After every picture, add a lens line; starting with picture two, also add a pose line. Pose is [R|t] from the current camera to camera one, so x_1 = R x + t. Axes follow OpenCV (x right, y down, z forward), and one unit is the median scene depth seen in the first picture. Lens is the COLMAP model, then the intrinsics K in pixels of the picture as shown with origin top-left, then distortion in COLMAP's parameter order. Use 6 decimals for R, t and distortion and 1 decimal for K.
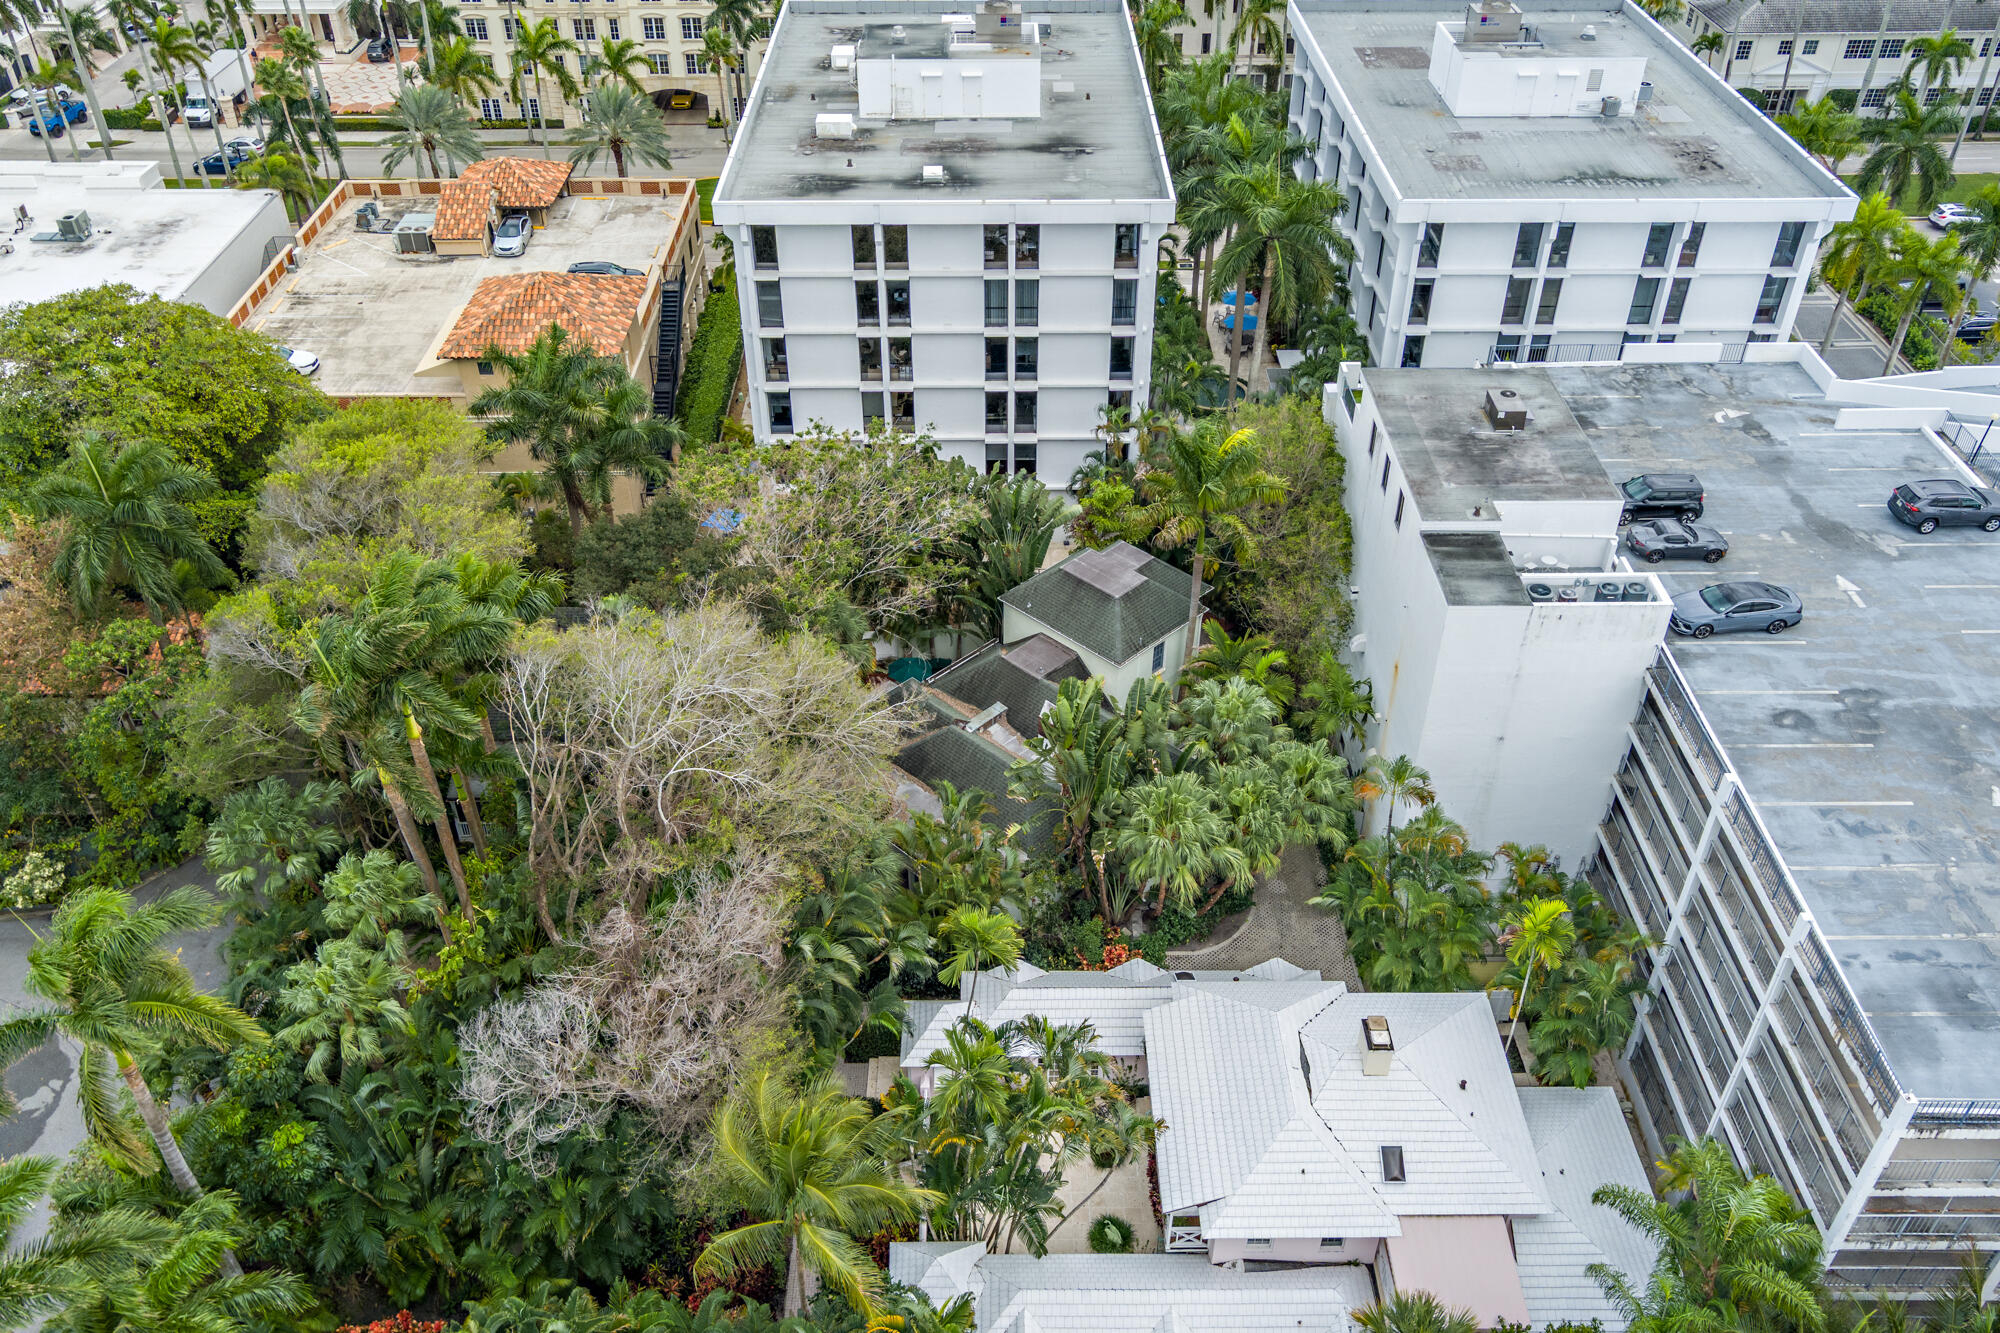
lens RADIAL K [[1657.9, 0, 1000.0], [0, 1657.9, 666.5], [0, 0, 1]] dist [0.008002, 0.004347]
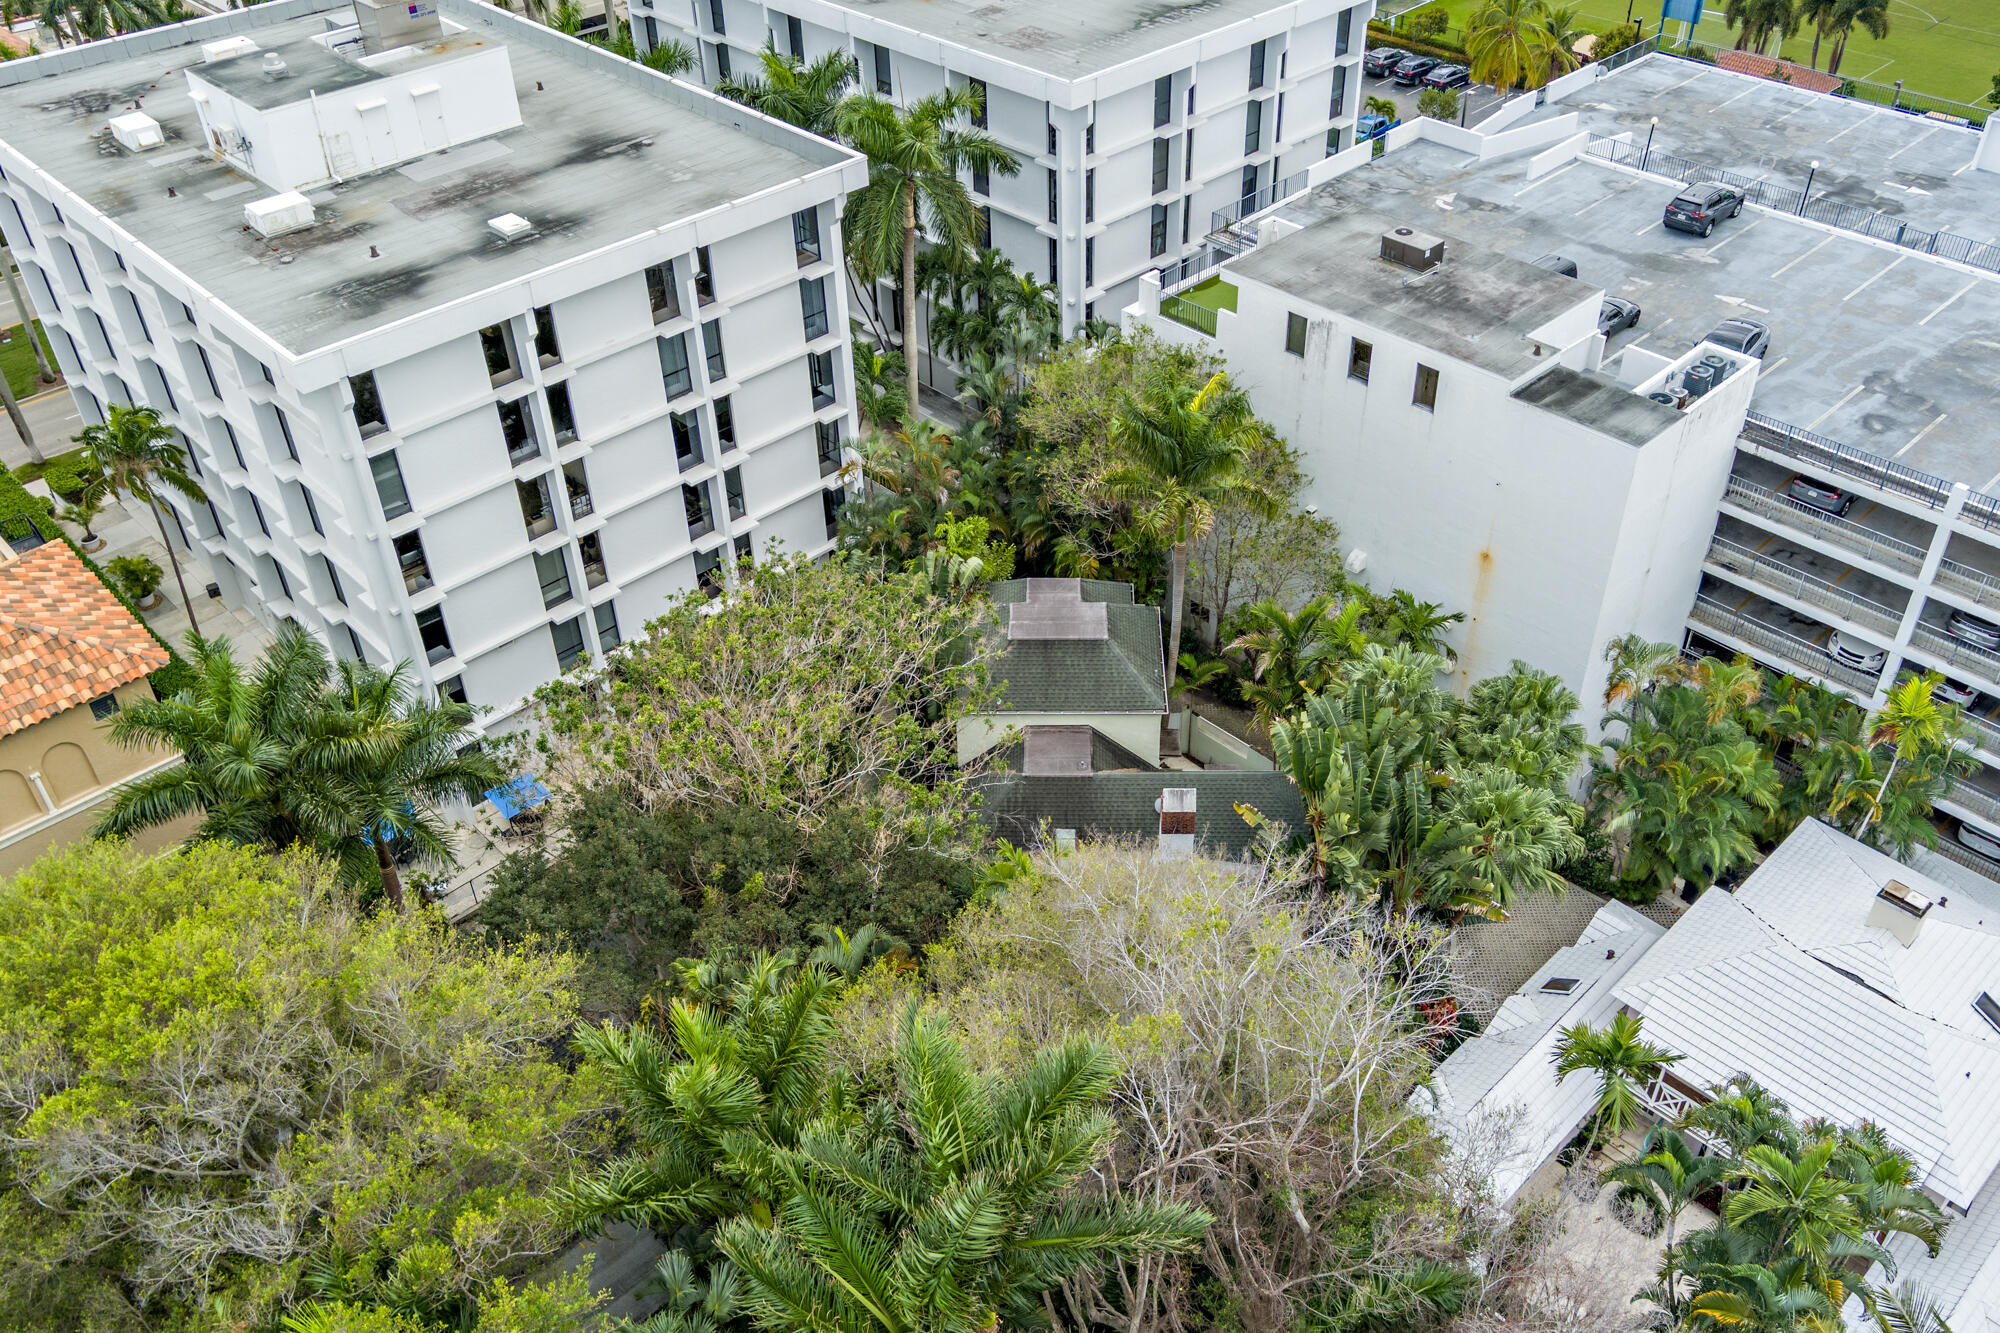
lens RADIAL K [[1657.9, 0, 1000.0], [0, 1657.9, 666.5], [0, 0, 1]] dist [0.008002, 0.004347]
pose [[0.721797, -0.437599, 0.536205, -0.340183], [0.431607, 0.890244, 0.145536, -0.143988], [-0.541040, 0.126383, 0.831446, 0.331382]]
